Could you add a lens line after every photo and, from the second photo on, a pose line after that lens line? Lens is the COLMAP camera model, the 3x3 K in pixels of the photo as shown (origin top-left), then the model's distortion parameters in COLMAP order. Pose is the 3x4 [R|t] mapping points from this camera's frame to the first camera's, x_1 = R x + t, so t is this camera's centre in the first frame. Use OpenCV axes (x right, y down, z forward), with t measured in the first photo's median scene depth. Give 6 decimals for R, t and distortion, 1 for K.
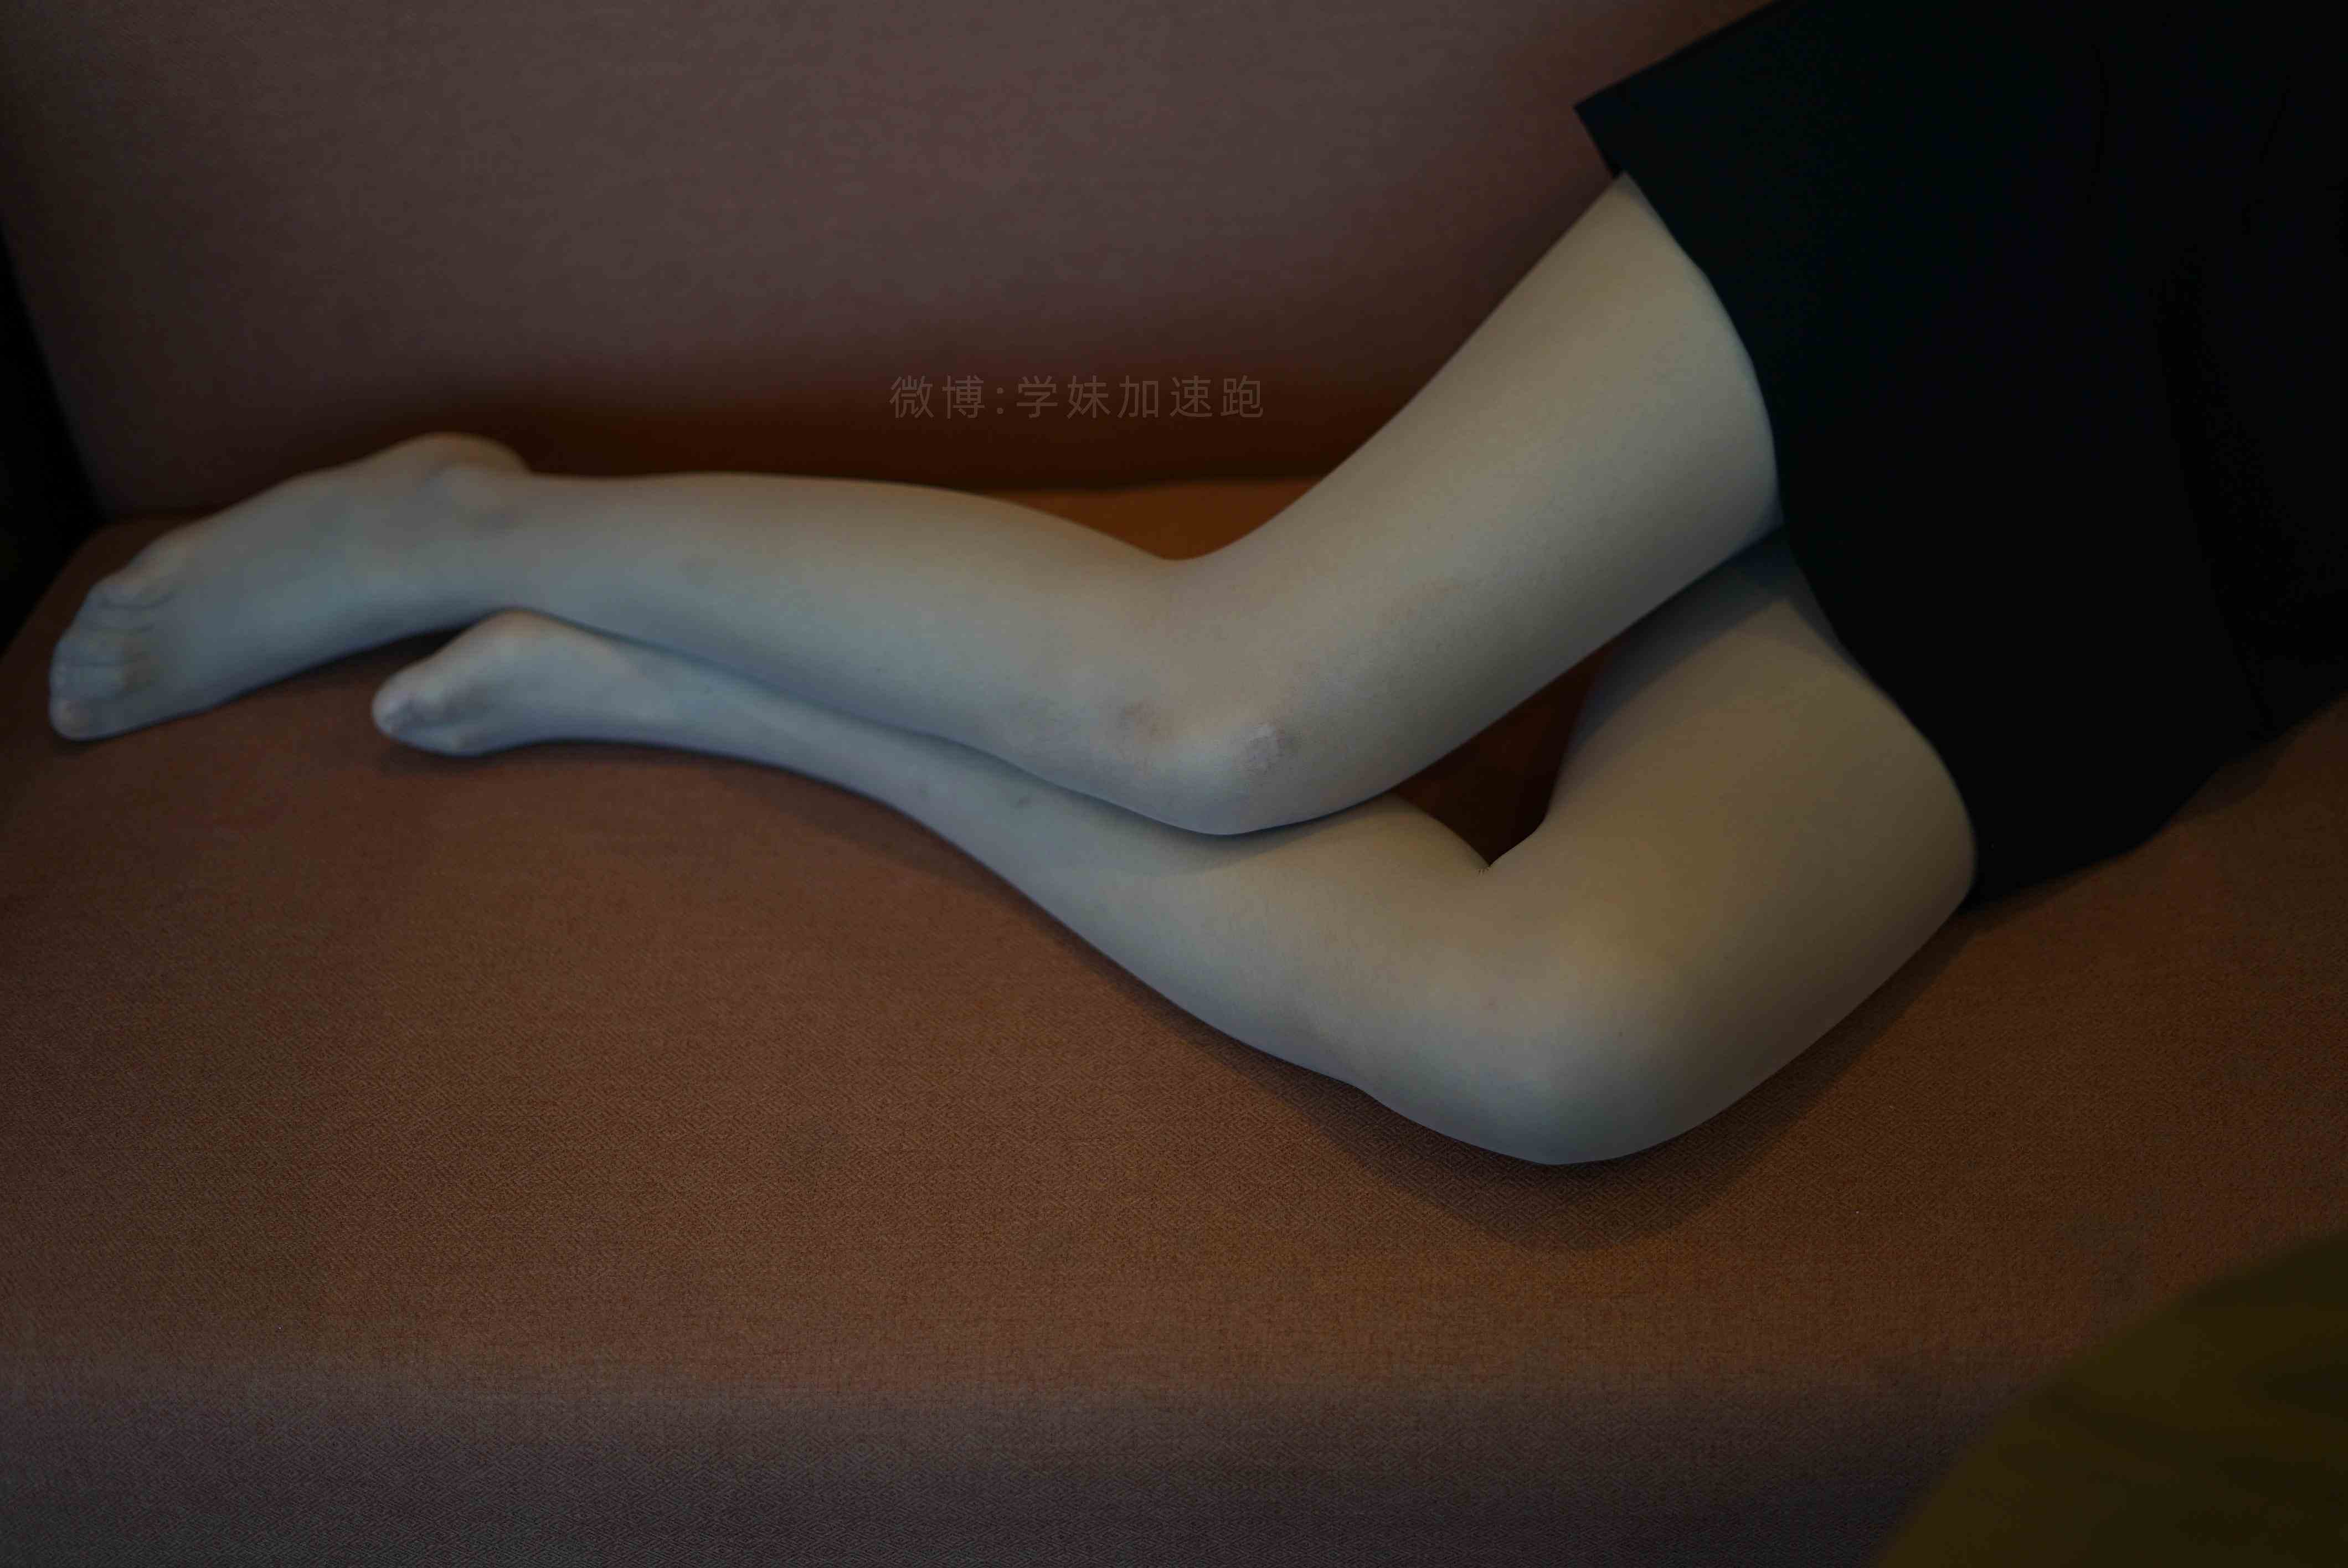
lens RADIAL K [[3554.6, 0, 1174.0], [0, 3554.6, 784.0], [0, 0, 1]] dist [-0.015087, 0.058210]
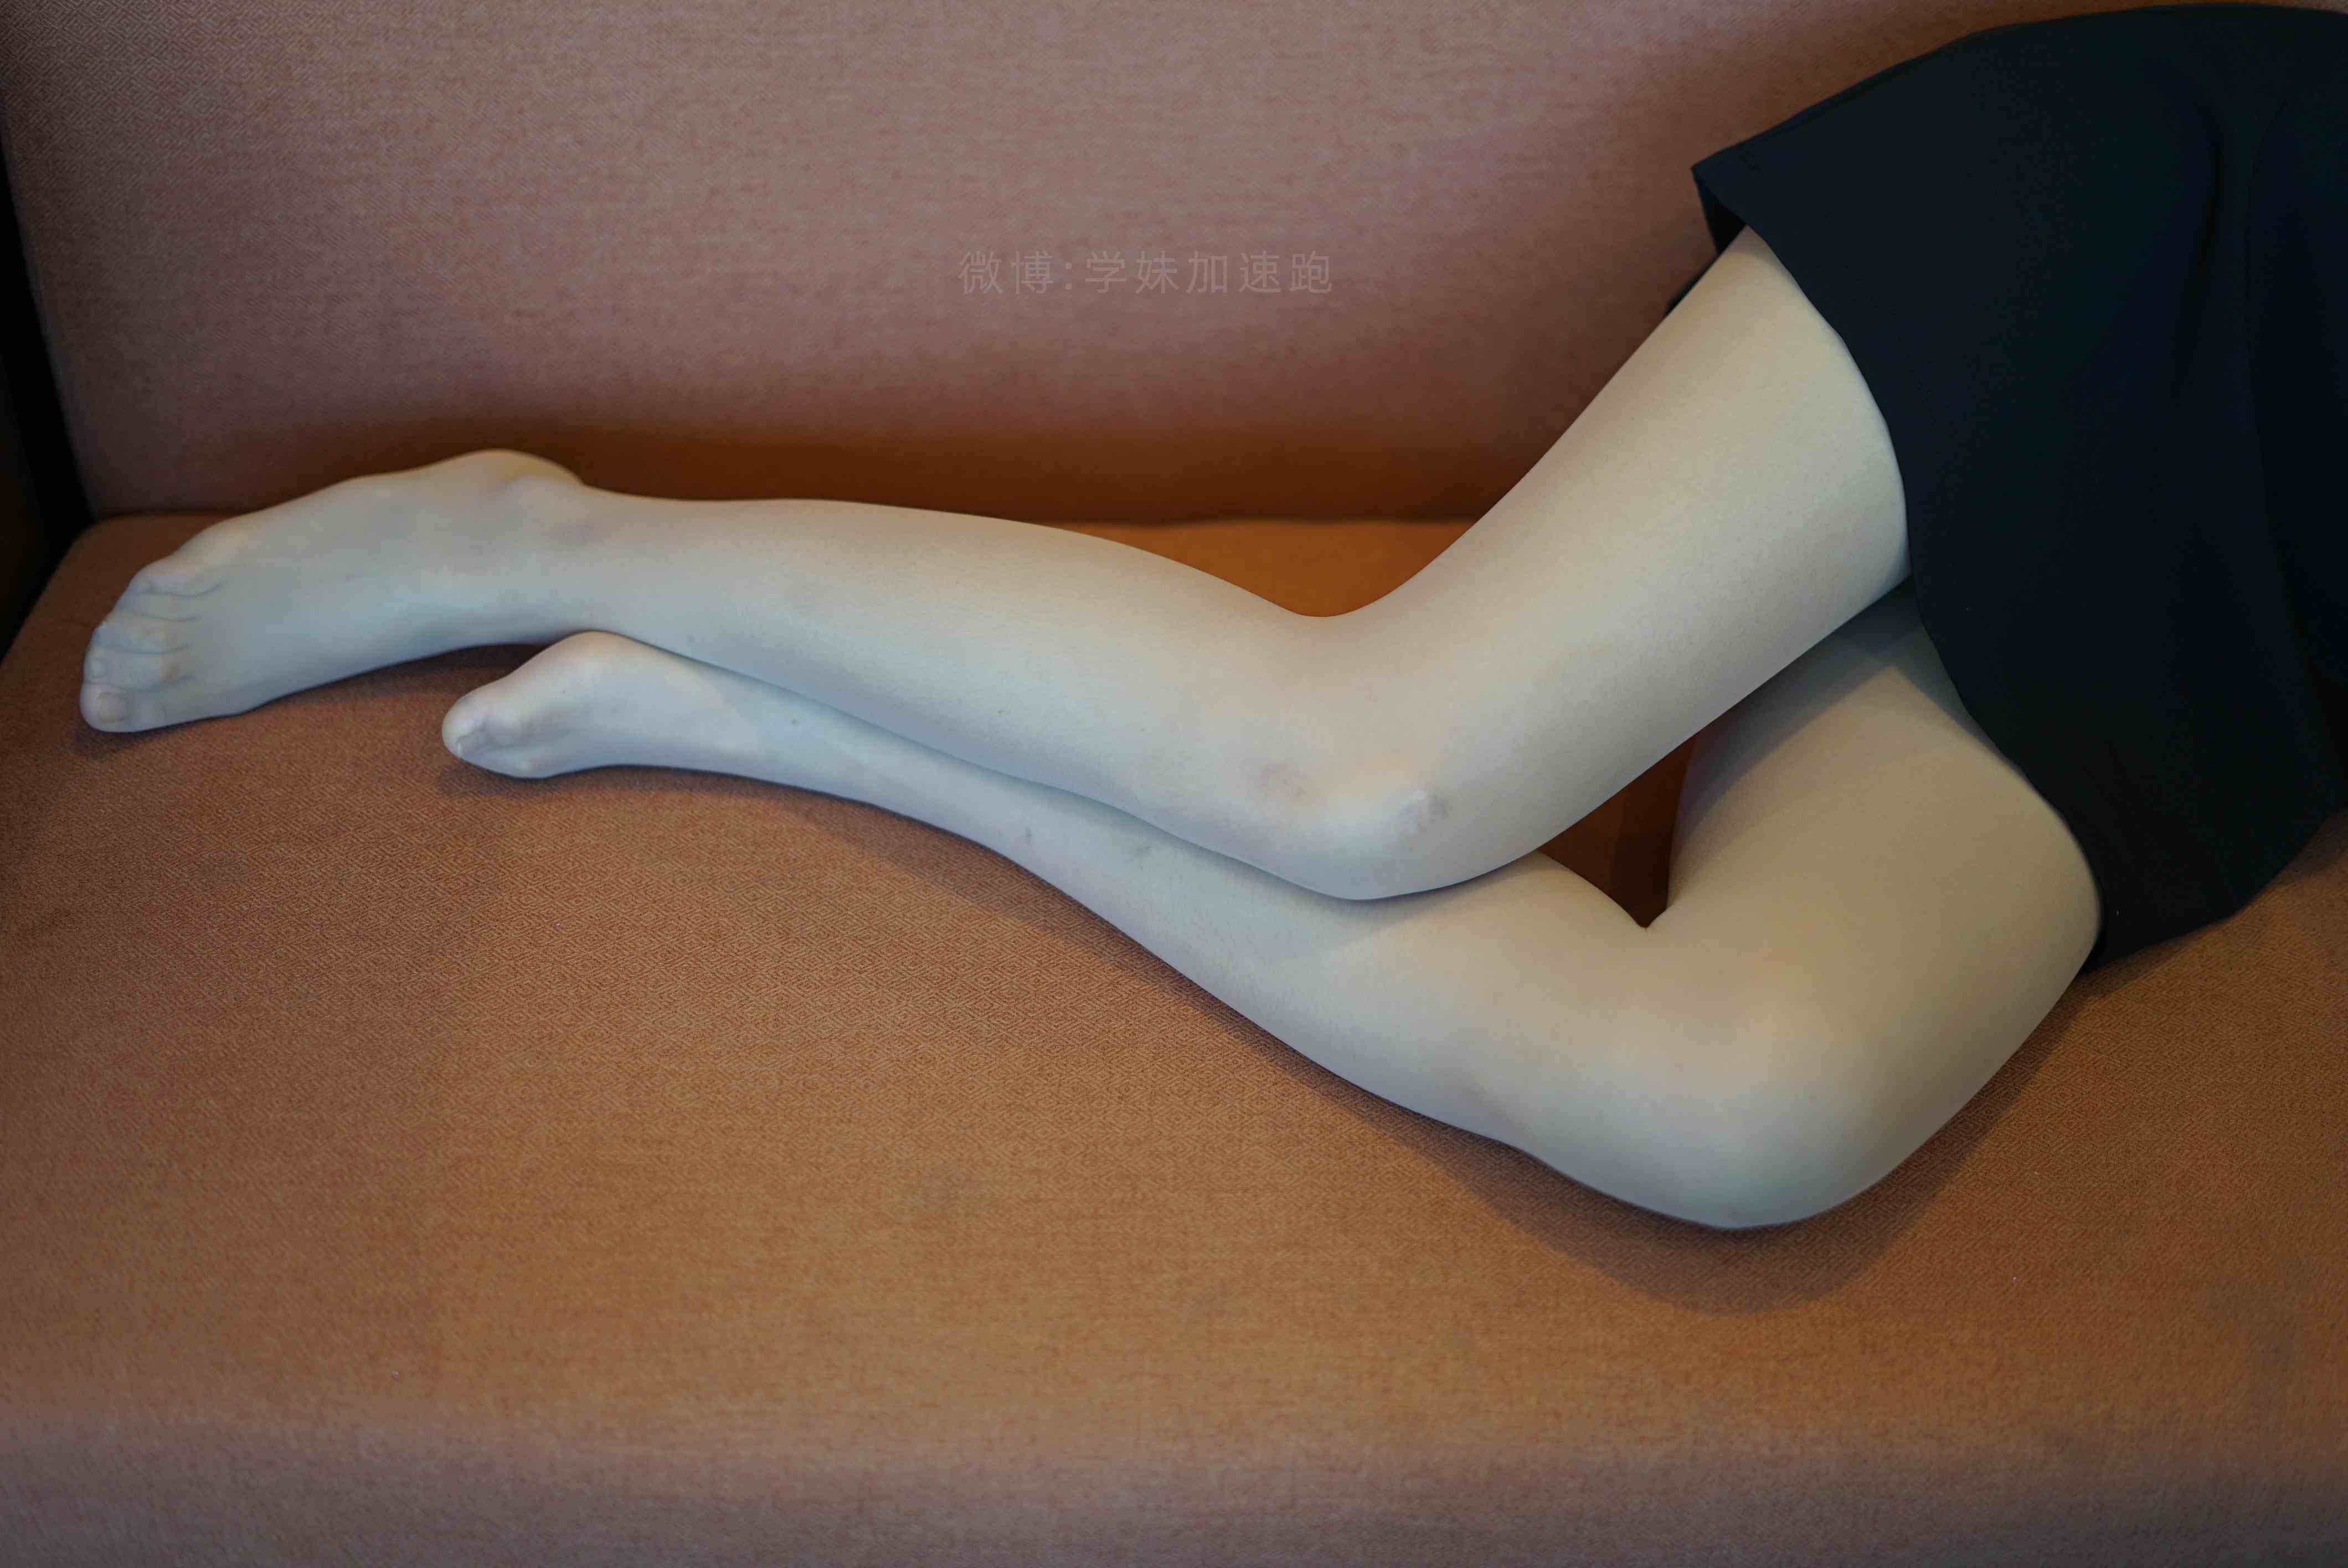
lens RADIAL K [[3554.6, 0, 1174.0], [0, 3554.6, 784.0], [0, 0, 1]] dist [-0.015087, 0.058210]
pose [[0.993207, 0.031138, 0.112113, -0.155325], [-0.030031, 0.999482, -0.011556, -0.000388], [-0.112415, 0.008110, 0.993628, 0.027488]]
